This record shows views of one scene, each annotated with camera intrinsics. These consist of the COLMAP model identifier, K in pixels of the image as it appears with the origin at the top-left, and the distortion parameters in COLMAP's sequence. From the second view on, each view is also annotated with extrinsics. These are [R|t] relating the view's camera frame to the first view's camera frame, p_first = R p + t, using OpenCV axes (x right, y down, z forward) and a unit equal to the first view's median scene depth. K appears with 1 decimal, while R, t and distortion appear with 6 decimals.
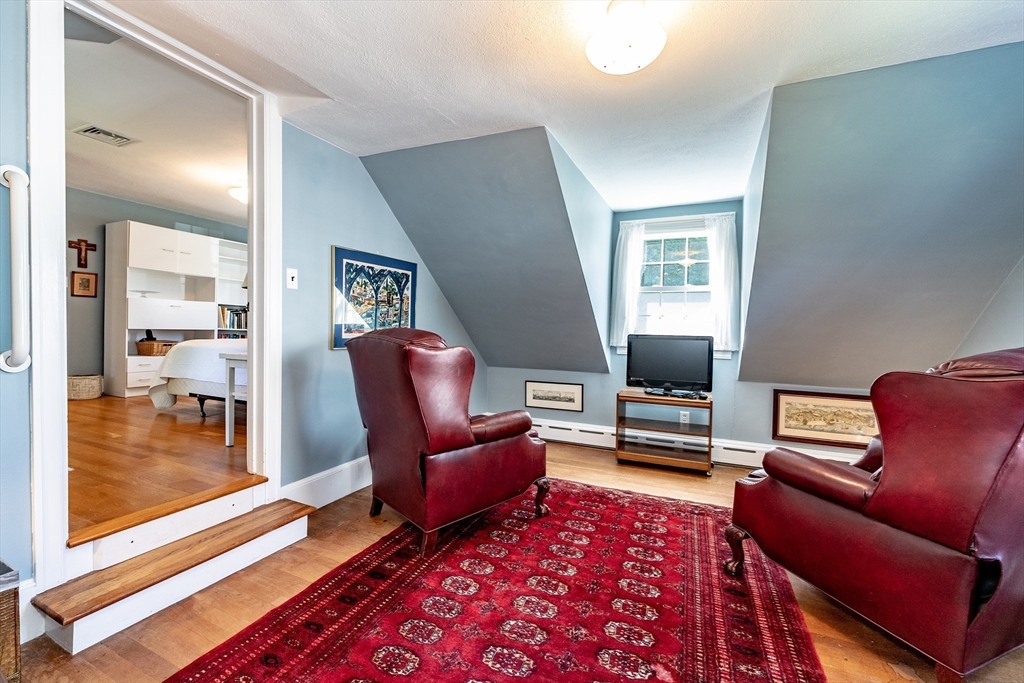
lens RADIAL K [[426.0, 0, 511.0], [0, 426.0, 336.8], [0, 0, 1]] dist [-0.002568, -0.000230]
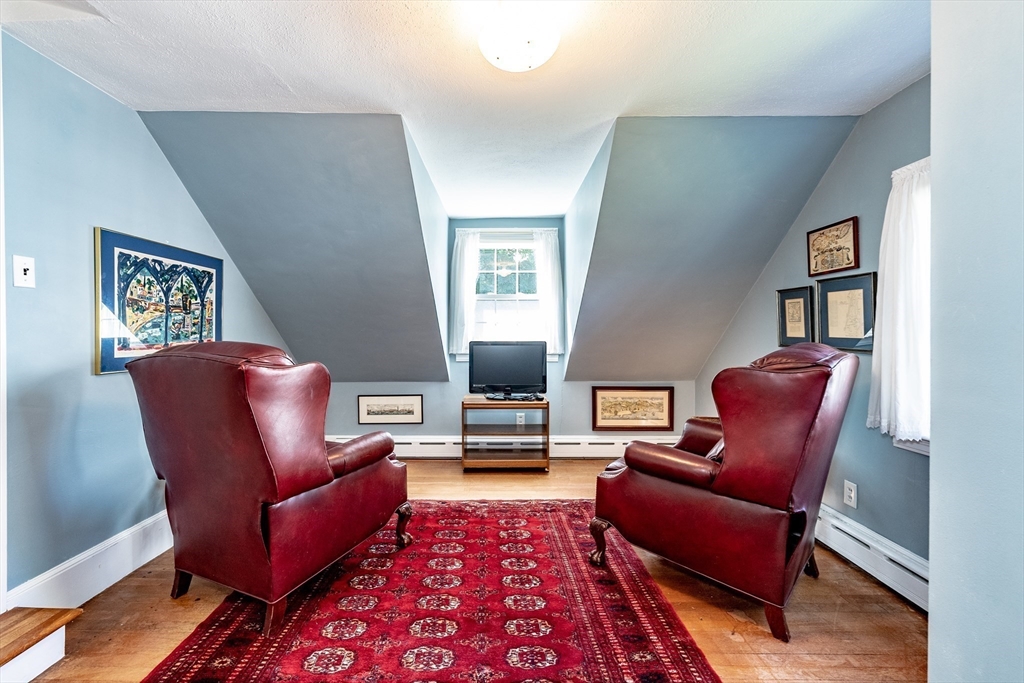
lens RADIAL K [[428.9, 0, 509.2], [0, 428.9, 337.1], [0, 0, 1]] dist [-0.001760, -0.000020]
pose [[0.914409, -0.021458, 0.404222, -0.086406], [0.027725, 0.999569, -0.009655, -0.006319], [-0.403841, 0.020036, 0.914610, 0.078250]]
